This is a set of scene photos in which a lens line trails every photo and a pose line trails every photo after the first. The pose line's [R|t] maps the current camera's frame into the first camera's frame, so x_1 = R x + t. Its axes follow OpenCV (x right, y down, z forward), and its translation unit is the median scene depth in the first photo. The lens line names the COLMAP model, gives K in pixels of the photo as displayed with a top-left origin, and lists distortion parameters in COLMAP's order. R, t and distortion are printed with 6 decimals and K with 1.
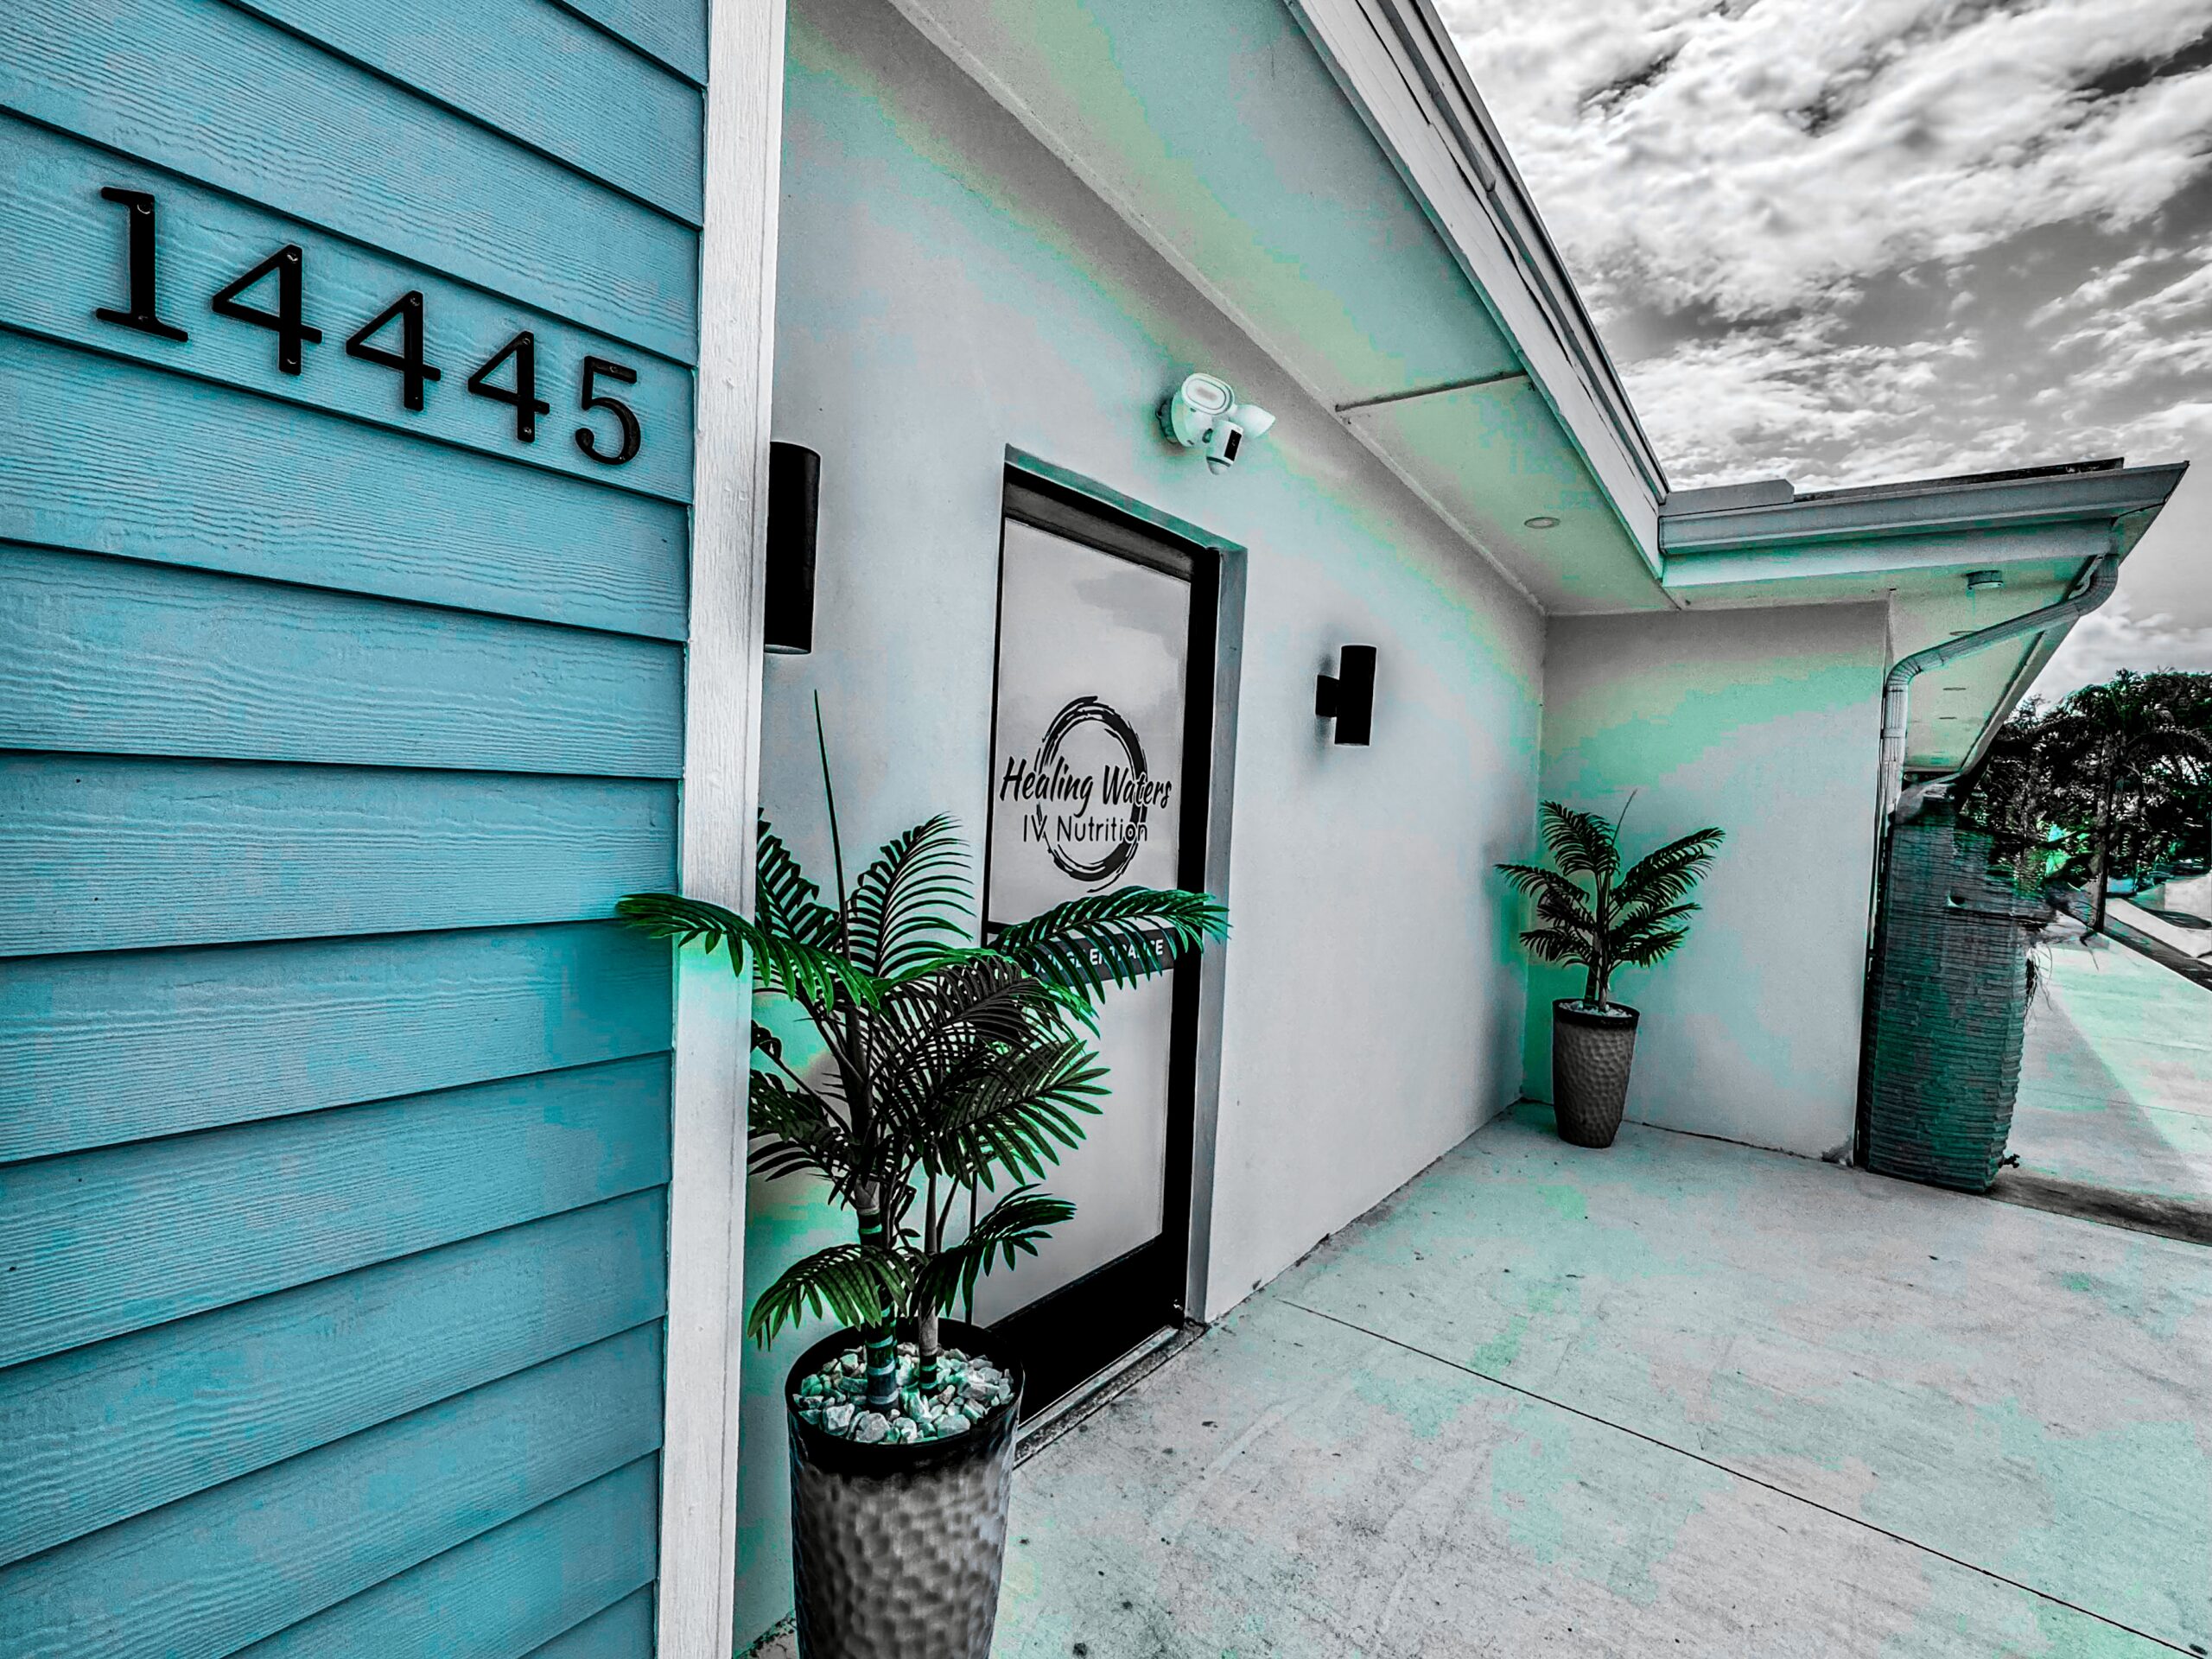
lens RADIAL K [[1090.8, 0, 1106.0], [0, 1090.8, 829.5], [0, 0, 1]] dist [0.000840, 0.000287]
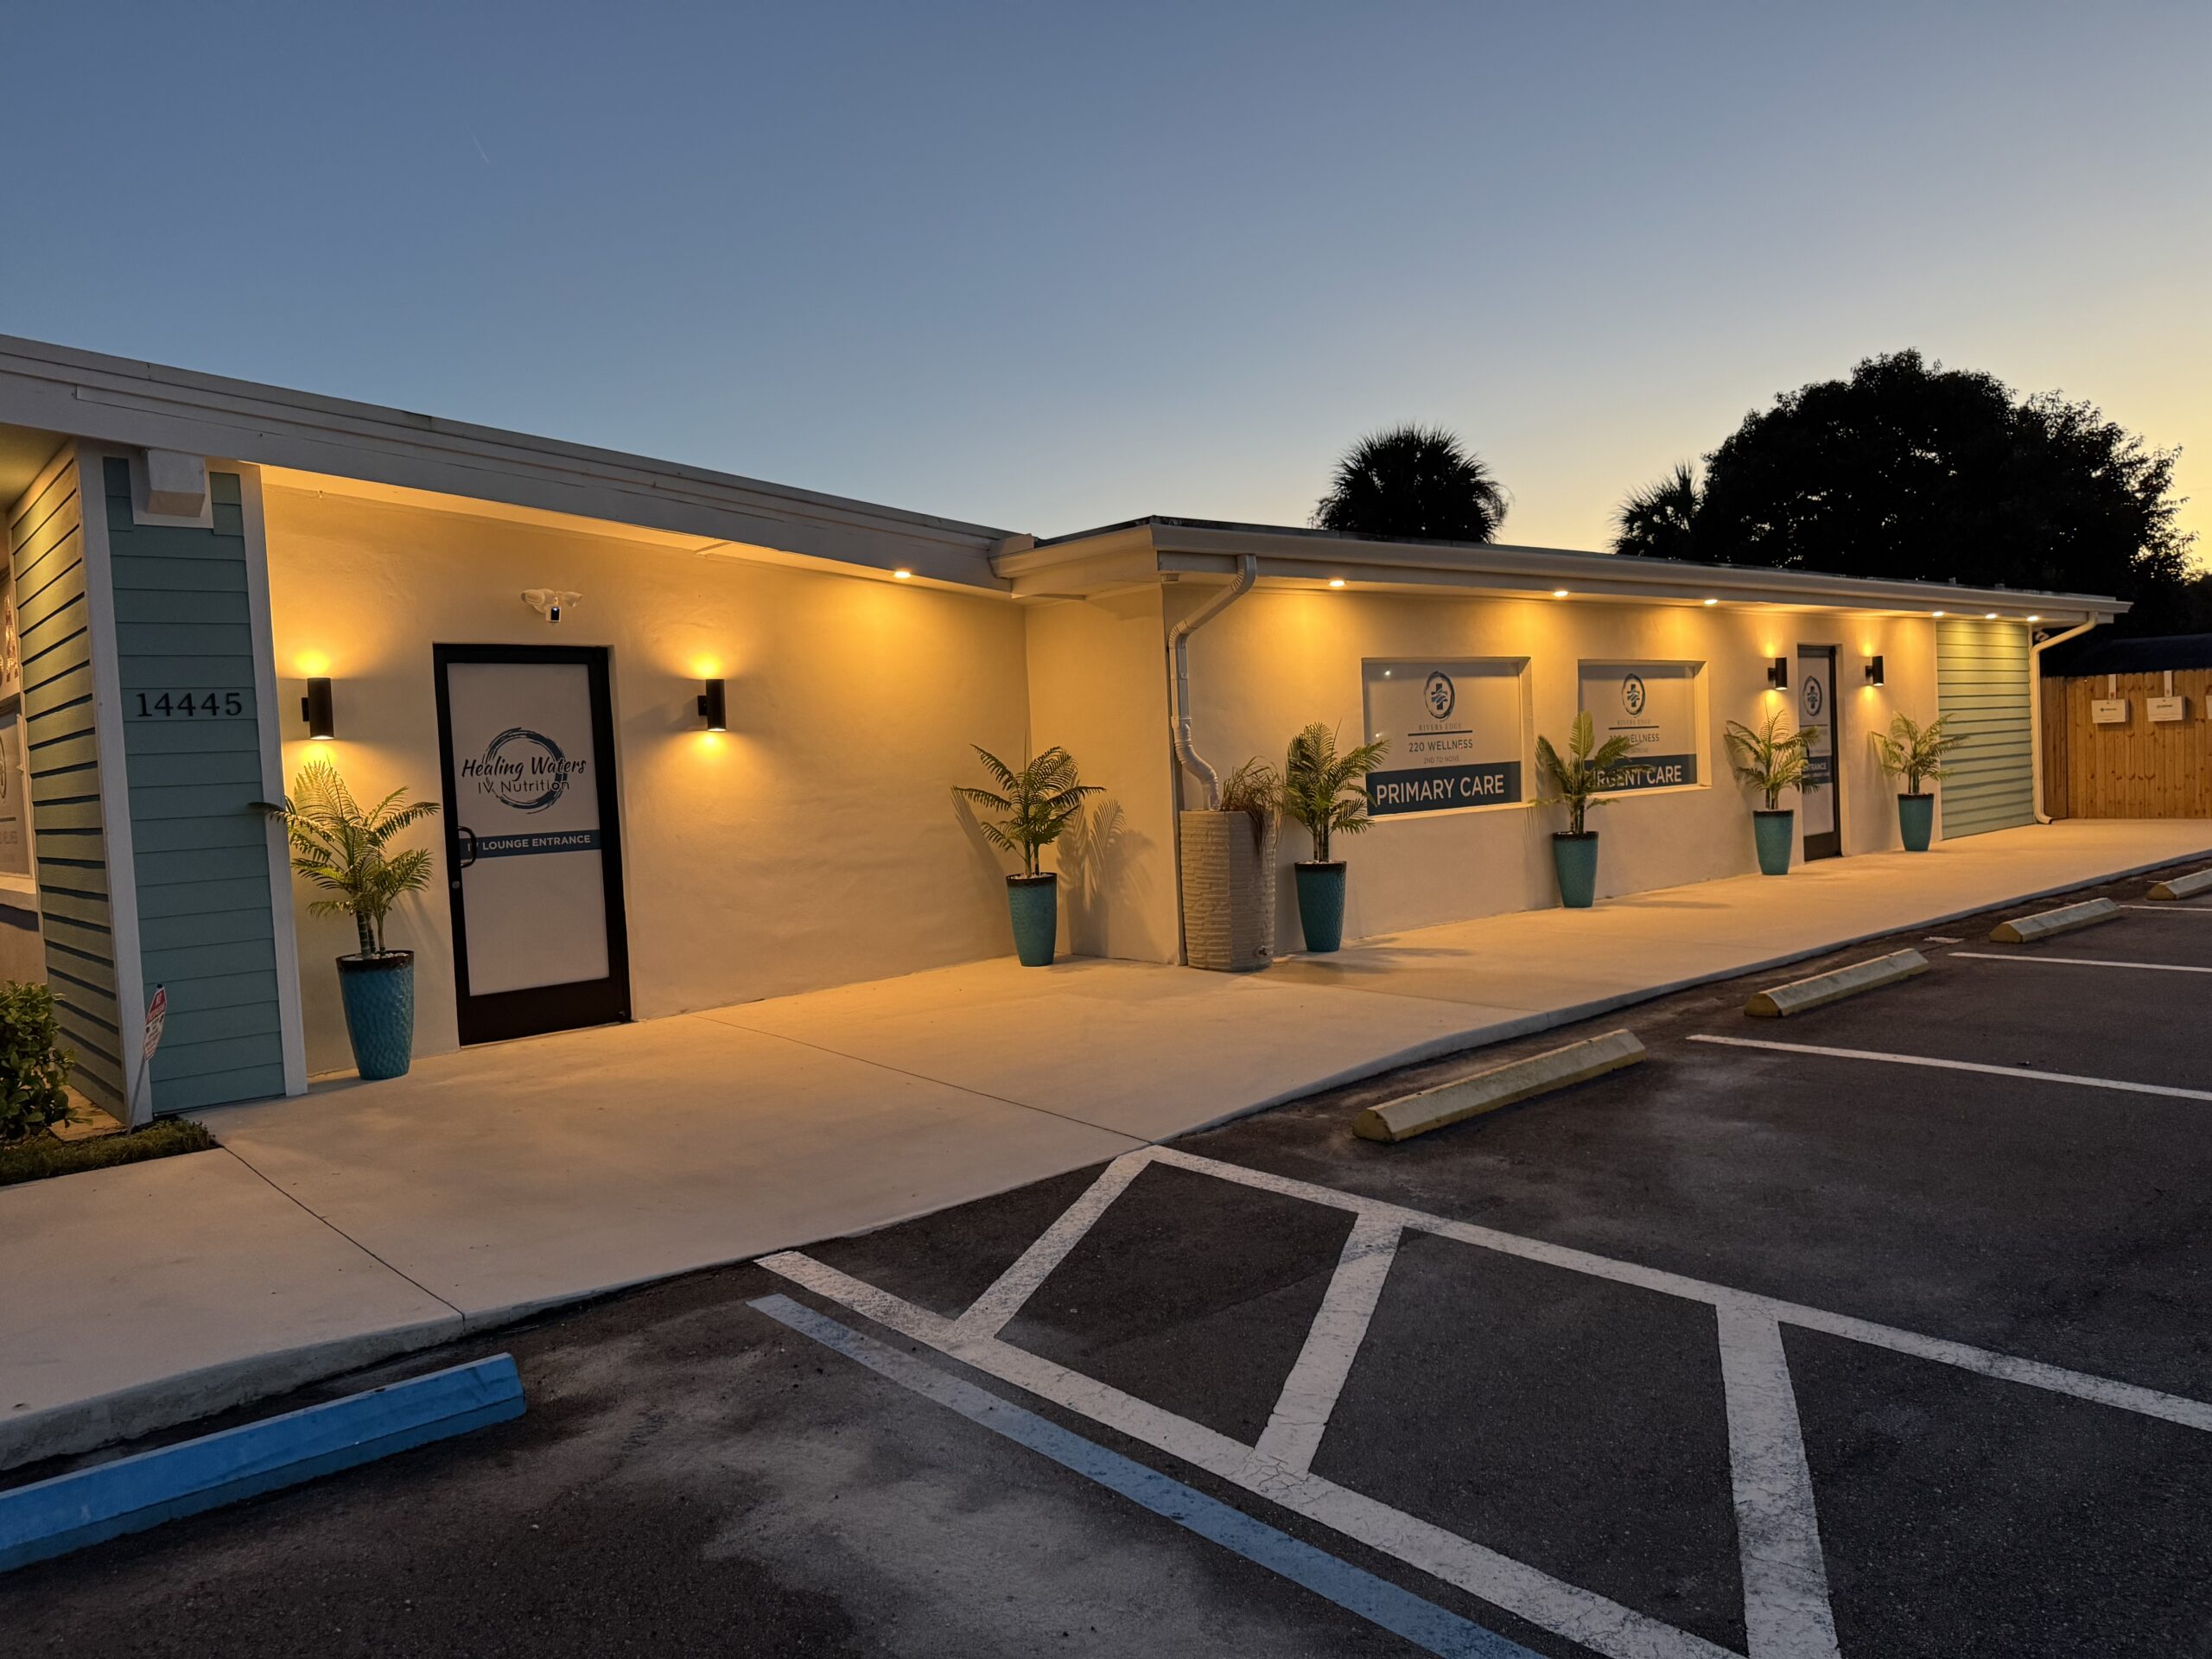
lens RADIAL K [[1566.4, 0, 1106.0], [0, 1566.4, 829.5], [0, 0, 1]] dist [0.000218, -0.000781]
pose [[0.971646, -0.089465, -0.218861, 1.880519], [0.092016, 0.995756, 0.001468, 0.197828], [0.217801, -0.021565, 0.975755, -1.937731]]
